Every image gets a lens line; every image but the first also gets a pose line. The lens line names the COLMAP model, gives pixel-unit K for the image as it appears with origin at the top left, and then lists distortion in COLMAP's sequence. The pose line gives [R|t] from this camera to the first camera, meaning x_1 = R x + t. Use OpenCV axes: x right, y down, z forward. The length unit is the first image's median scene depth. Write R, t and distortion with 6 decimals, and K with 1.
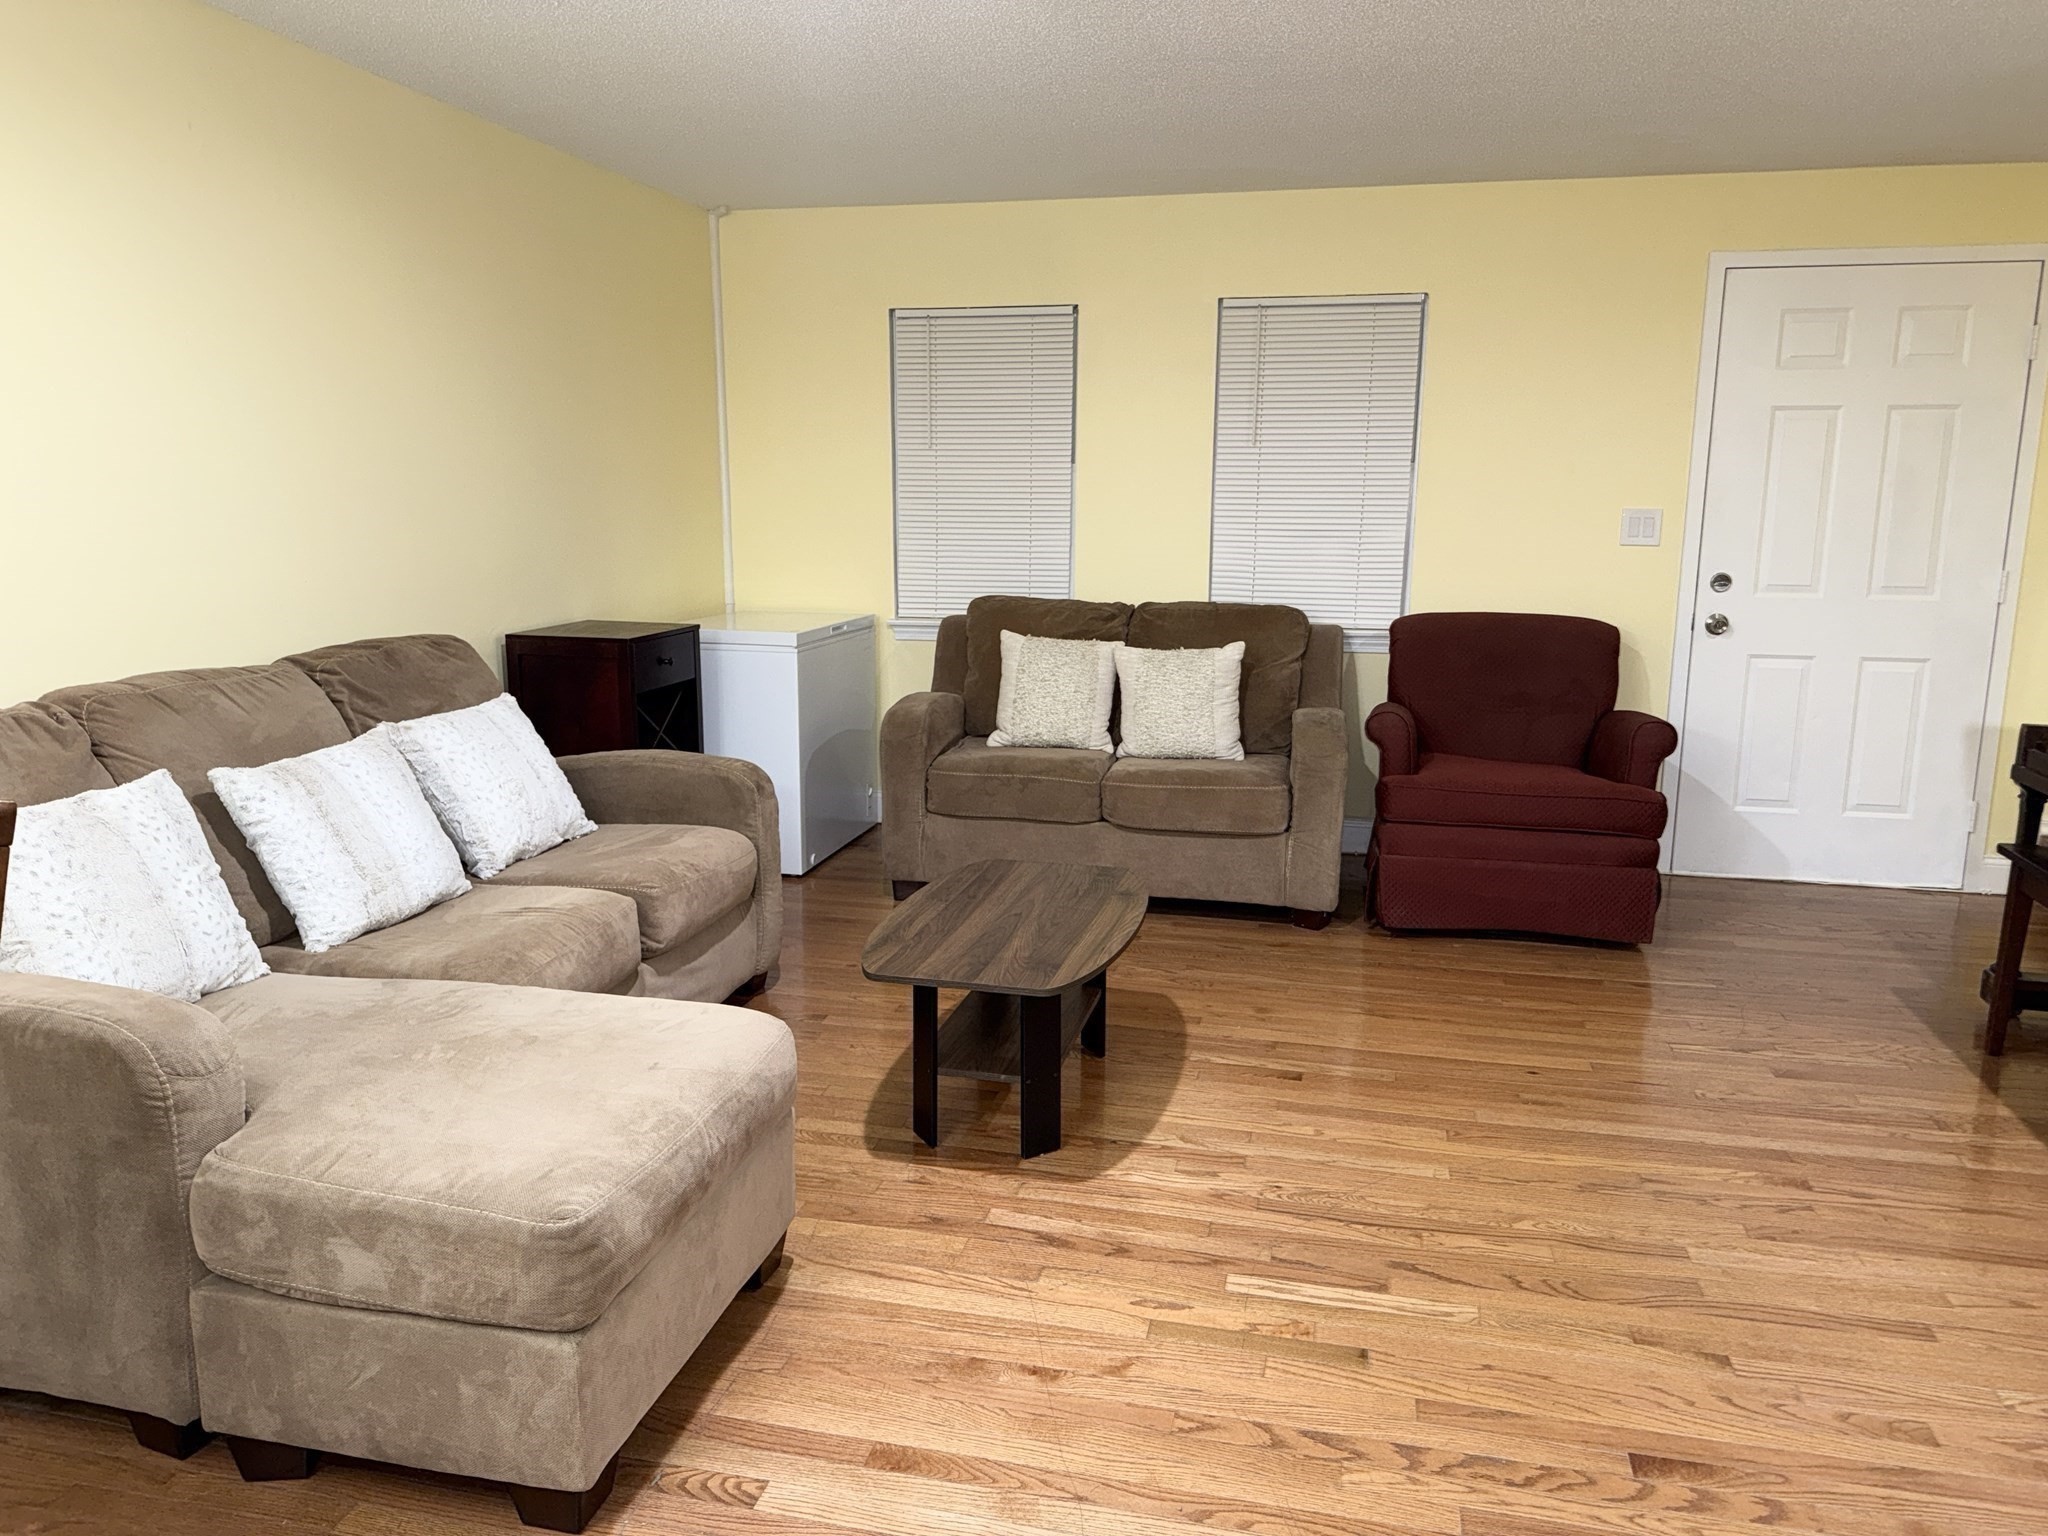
lens RADIAL K [[1452.1, 0, 1018.7], [0, 1452.1, 756.6], [0, 0, 1]] dist [0.058310, -0.062062]
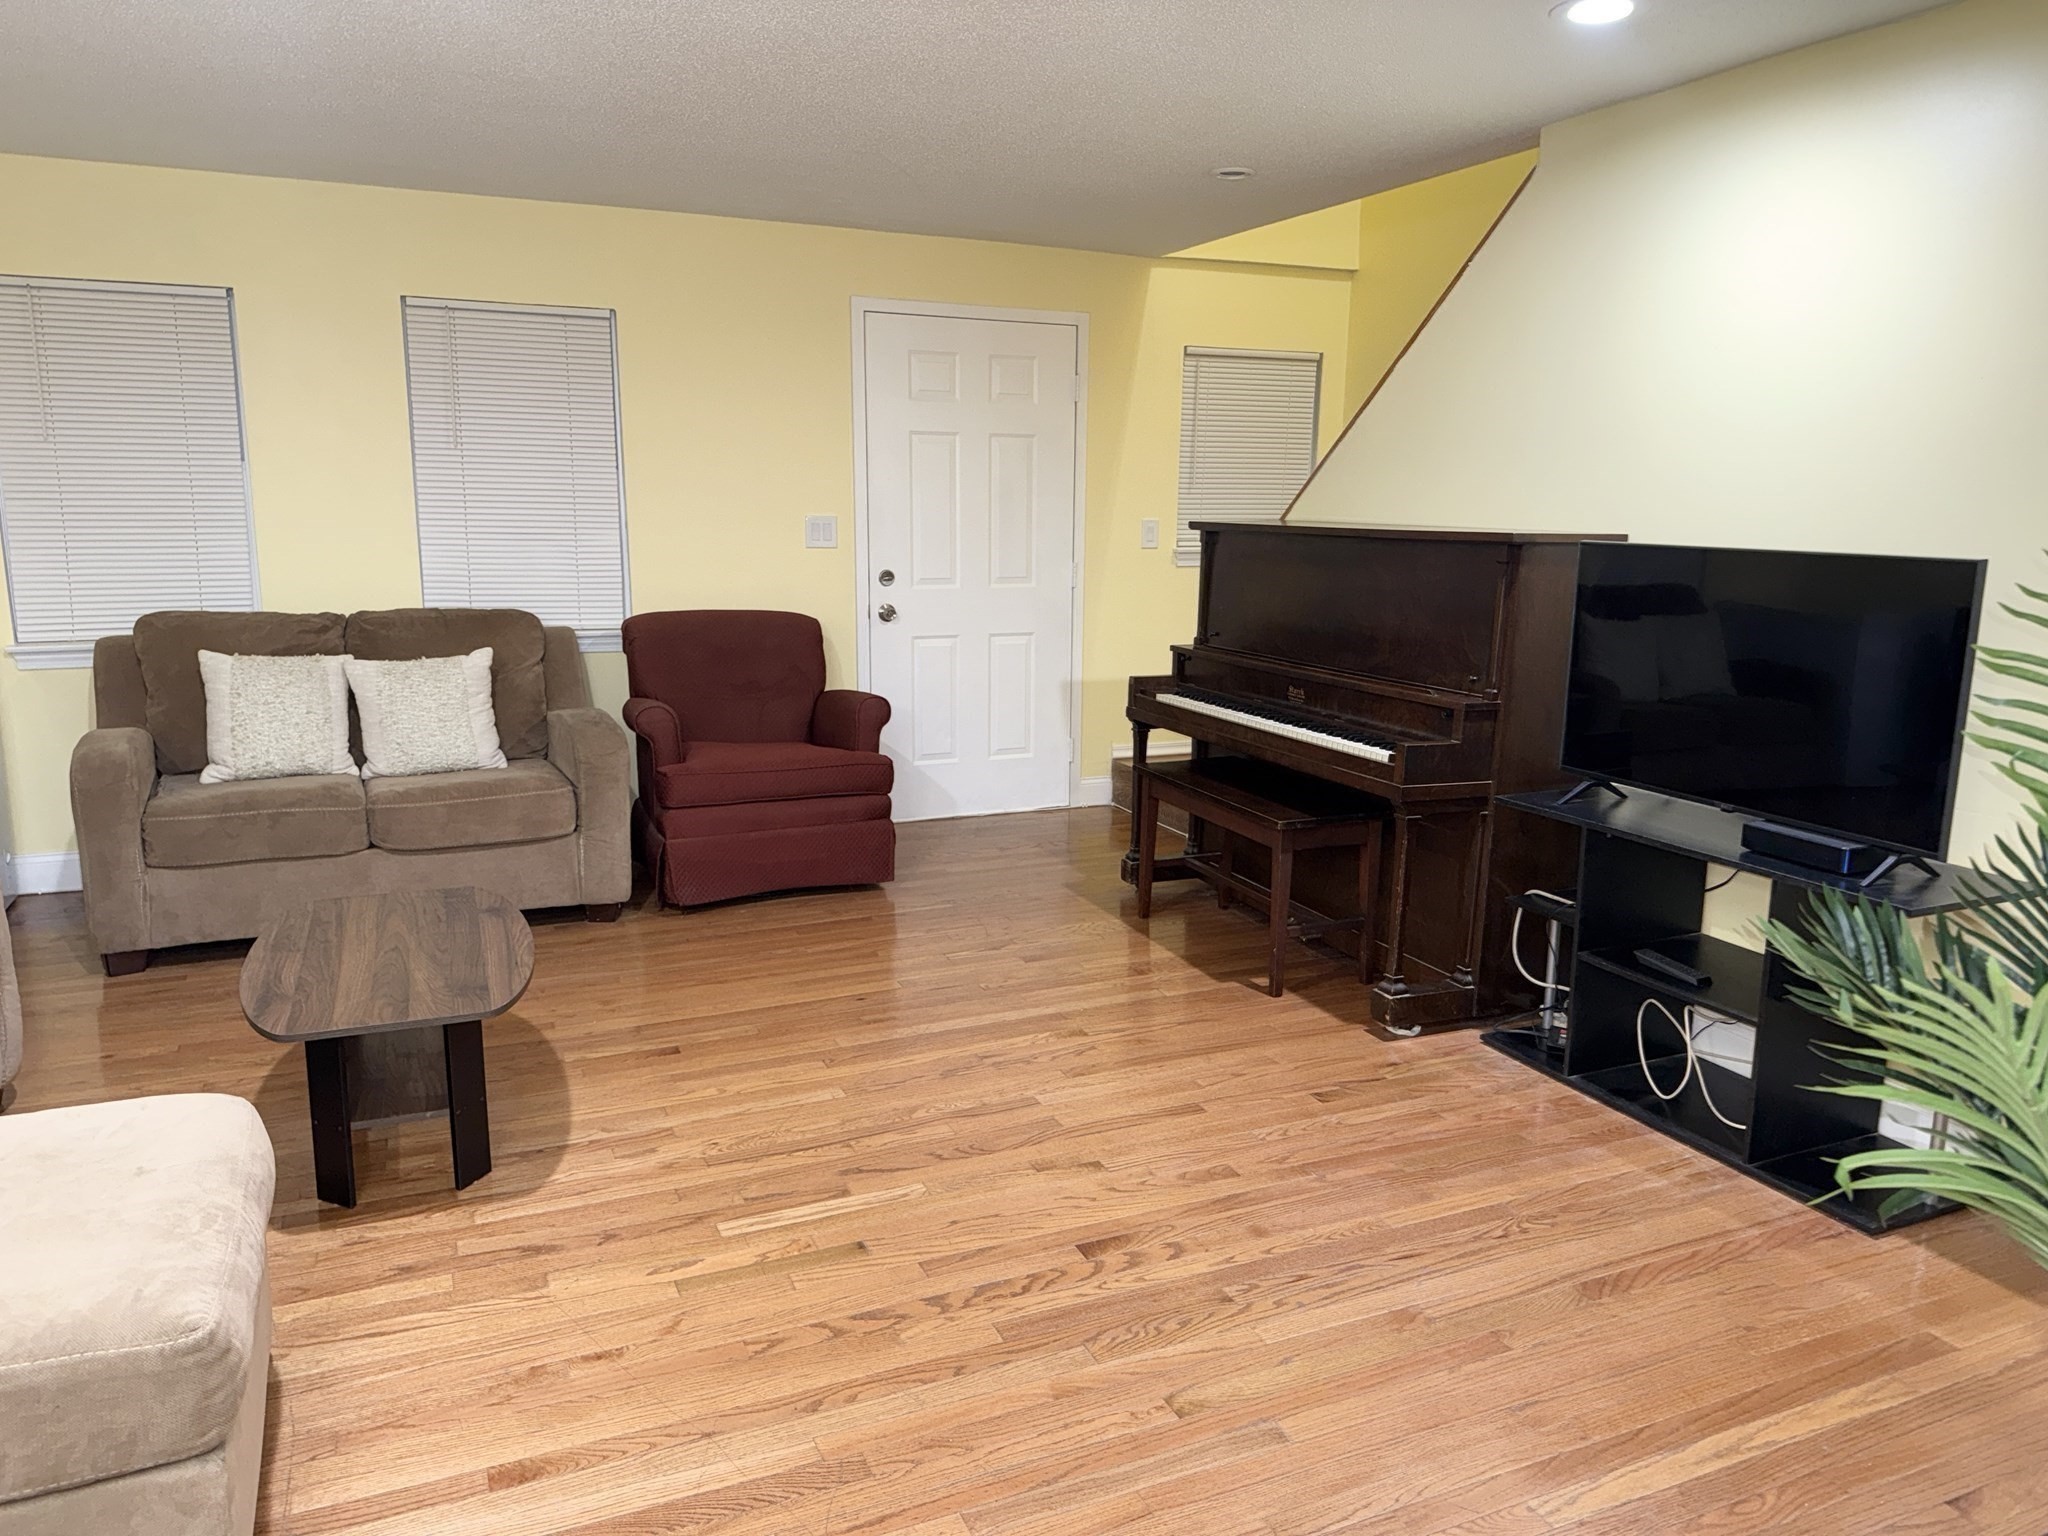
lens RADIAL K [[1428.0, 0, 1031.3], [0, 1428.0, 760.7], [0, 0, 1]] dist [0.103324, -0.142172]
pose [[0.798868, -0.106322, 0.592035, -0.208648], [0.102165, 0.993937, 0.040642, -0.008111], [-0.592767, 0.028017, 0.804887, -0.015532]]
